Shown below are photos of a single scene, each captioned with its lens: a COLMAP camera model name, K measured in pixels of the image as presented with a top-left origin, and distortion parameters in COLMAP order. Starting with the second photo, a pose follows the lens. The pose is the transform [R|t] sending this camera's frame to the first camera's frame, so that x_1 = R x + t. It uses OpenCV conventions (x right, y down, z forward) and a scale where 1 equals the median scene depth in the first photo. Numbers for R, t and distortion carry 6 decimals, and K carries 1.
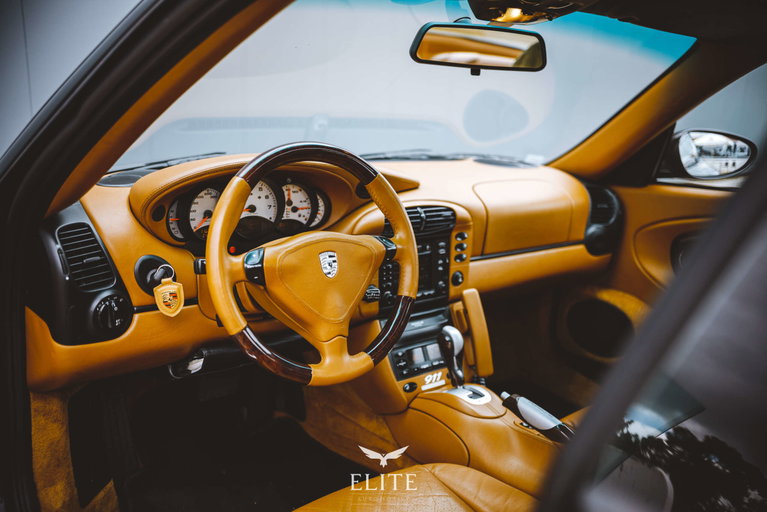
lens RADIAL K [[765.5, 0, 383.5], [0, 765.5, 256.0], [0, 0, 1]] dist [0.076689, 0.006979]
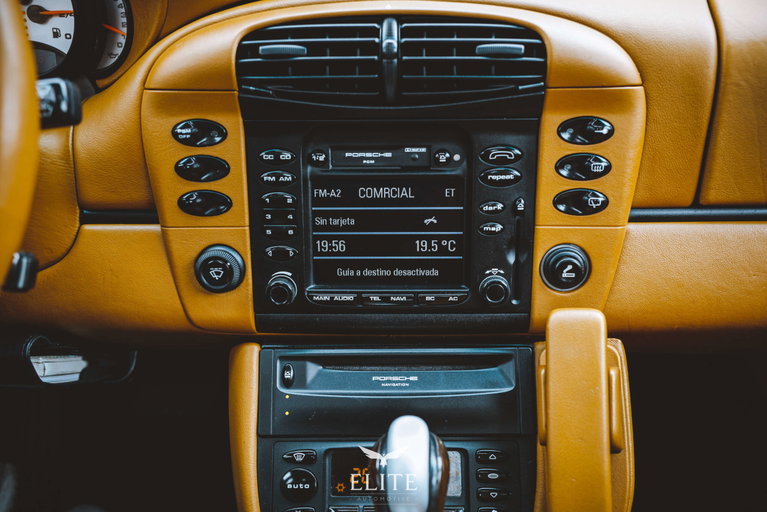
lens RADIAL K [[765.5, 0, 383.5], [0, 765.5, 256.0], [0, 0, 1]] dist [0.076689, 0.006979]
pose [[0.757184, 0.143736, -0.637190, 0.242757], [-0.101806, 0.989537, 0.102240, -0.000089], [0.645219, -0.012545, 0.763895, 0.718391]]
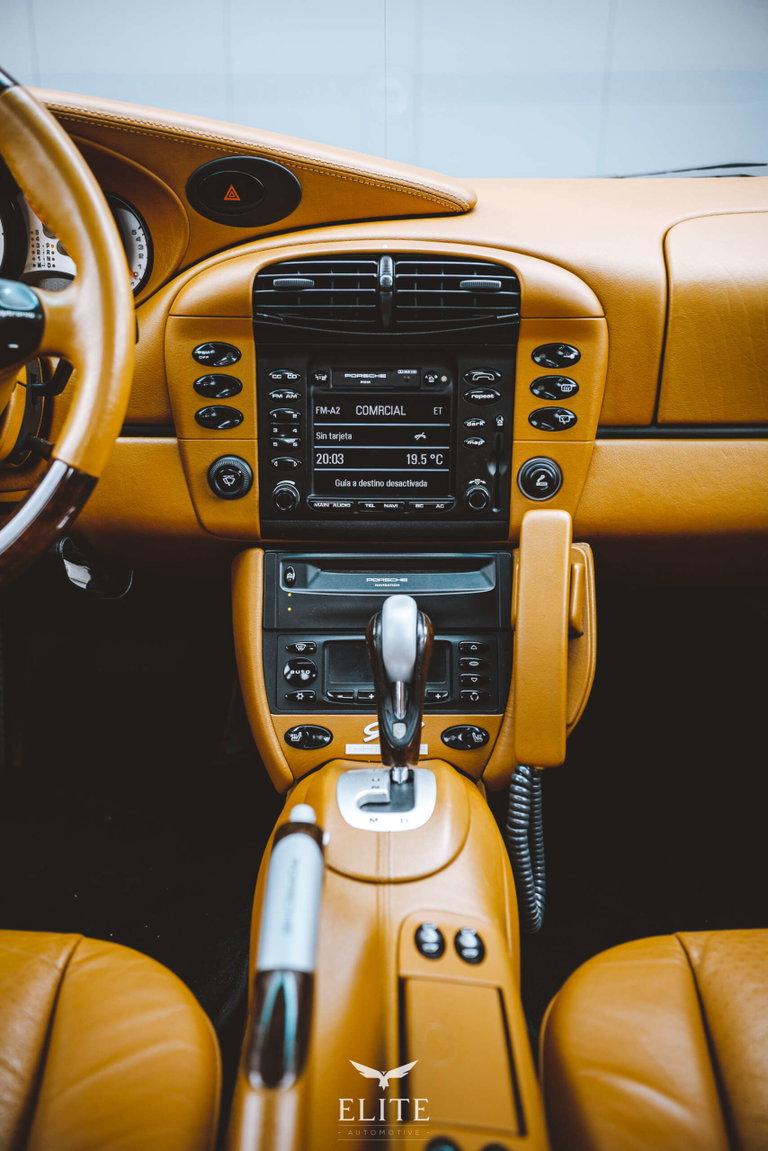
lens RADIAL K [[1148.8, 0, 373.4], [0, 1148.8, 563.1], [0, 0, 1]] dist [0.076689, 0.006979]
pose [[0.765230, 0.148130, -0.626483, 0.380019], [-0.111225, 0.988954, 0.097977, 0.024775], [0.634076, -0.005294, 0.773252, 0.546369]]
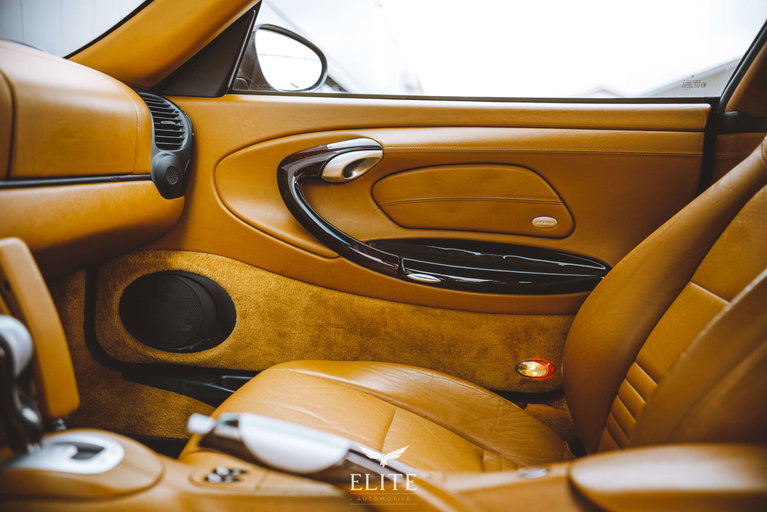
lens RADIAL K [[765.5, 0, 383.5], [0, 765.5, 256.0], [0, 0, 1]] dist [0.076689, 0.006979]
pose [[0.722999, -0.079894, 0.686214, -0.050778], [0.103551, 0.994602, 0.006696, 0.074658], [-0.683044, 0.066216, 0.727369, 0.493440]]
